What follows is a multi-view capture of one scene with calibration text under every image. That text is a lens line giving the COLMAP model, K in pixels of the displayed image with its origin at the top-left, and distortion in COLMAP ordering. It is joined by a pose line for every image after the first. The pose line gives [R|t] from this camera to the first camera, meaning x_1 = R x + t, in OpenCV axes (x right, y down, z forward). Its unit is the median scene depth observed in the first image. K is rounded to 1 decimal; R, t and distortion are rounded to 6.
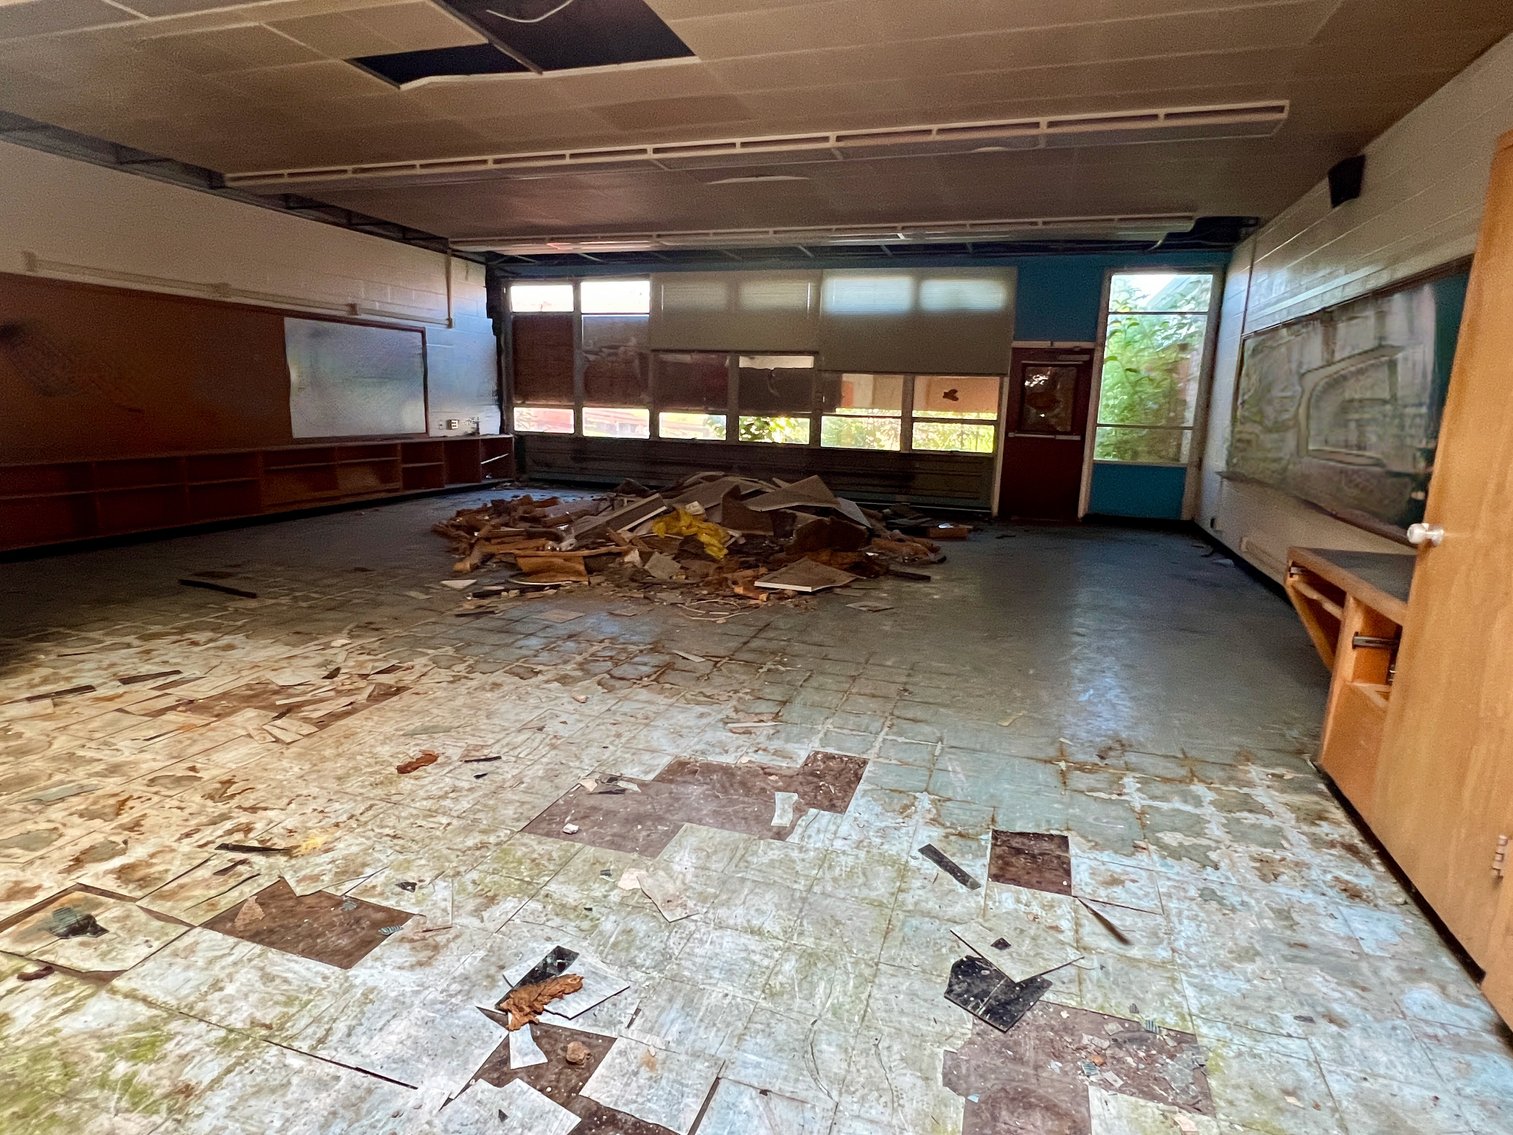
lens RADIAL K [[836.6, 0, 757.0], [0, 836.6, 571.4], [0, 0, 1]] dist [0.002989, 0.000031]
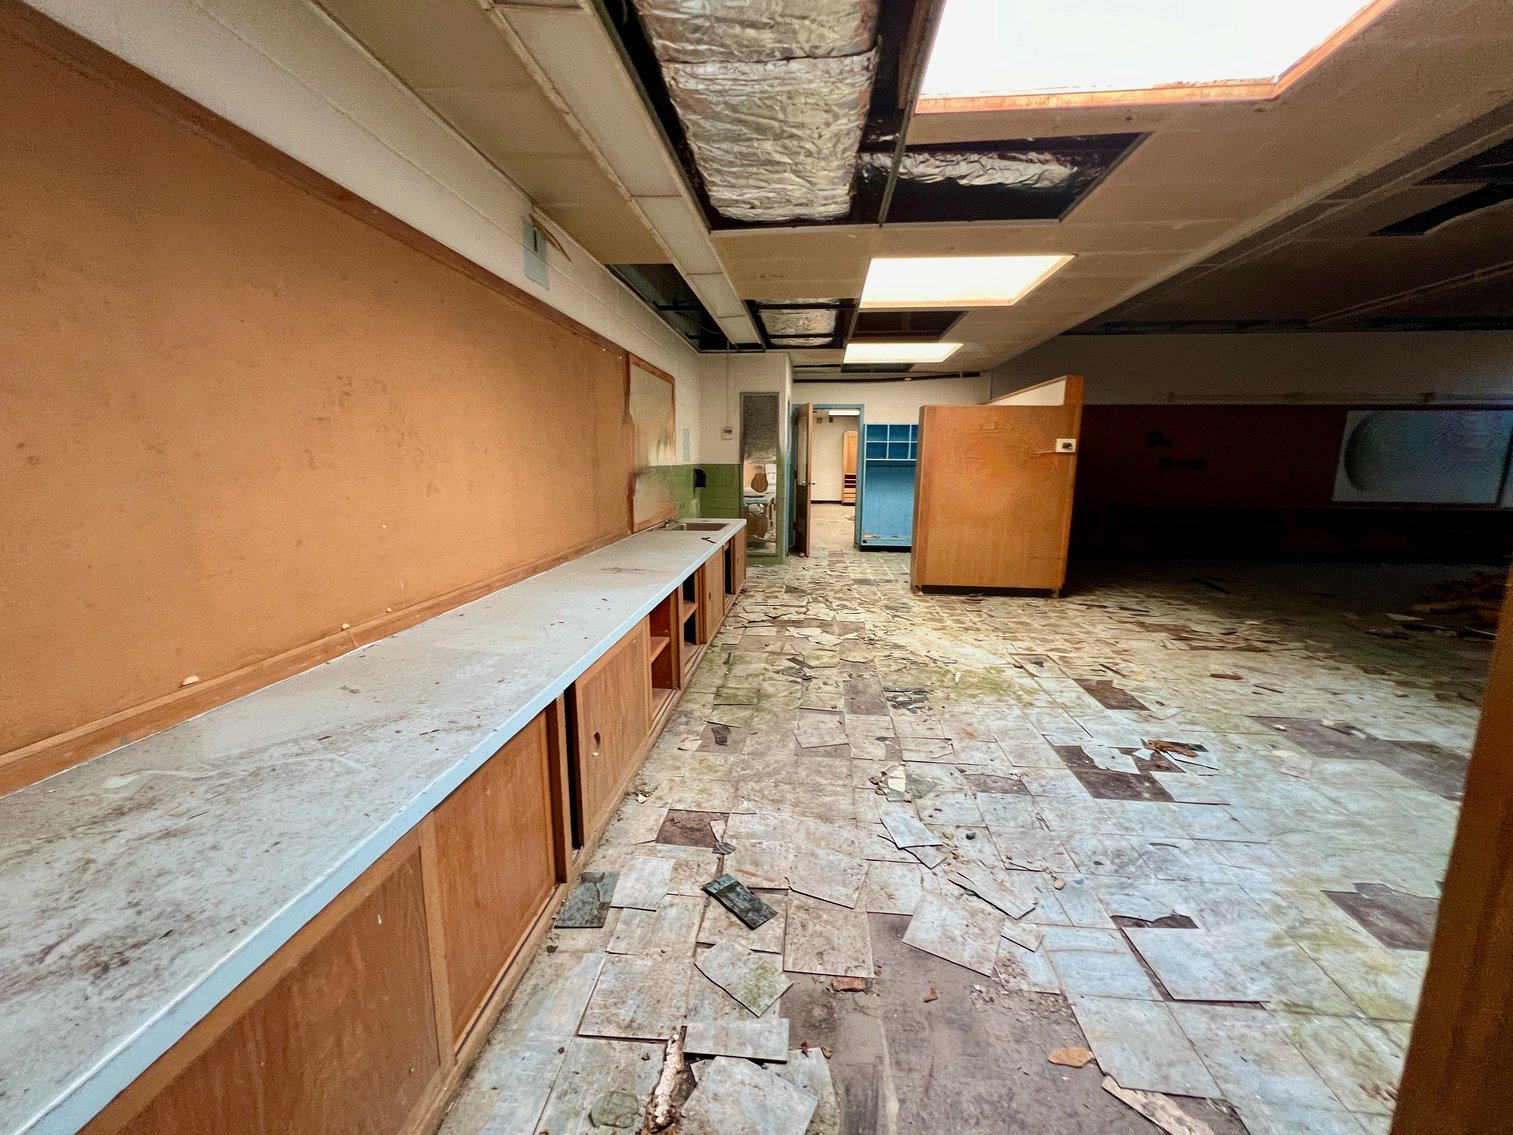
lens RADIAL K [[606.5, 0, 755.8], [0, 606.5, 568.6], [0, 0, 1]] dist [-0.000719, -0.000173]
pose [[0.217634, 0.146032, -0.965044, 0.692025], [-0.200164, 0.974406, 0.102308, 0.105950], [0.955285, 0.170902, 0.241294, -0.305952]]
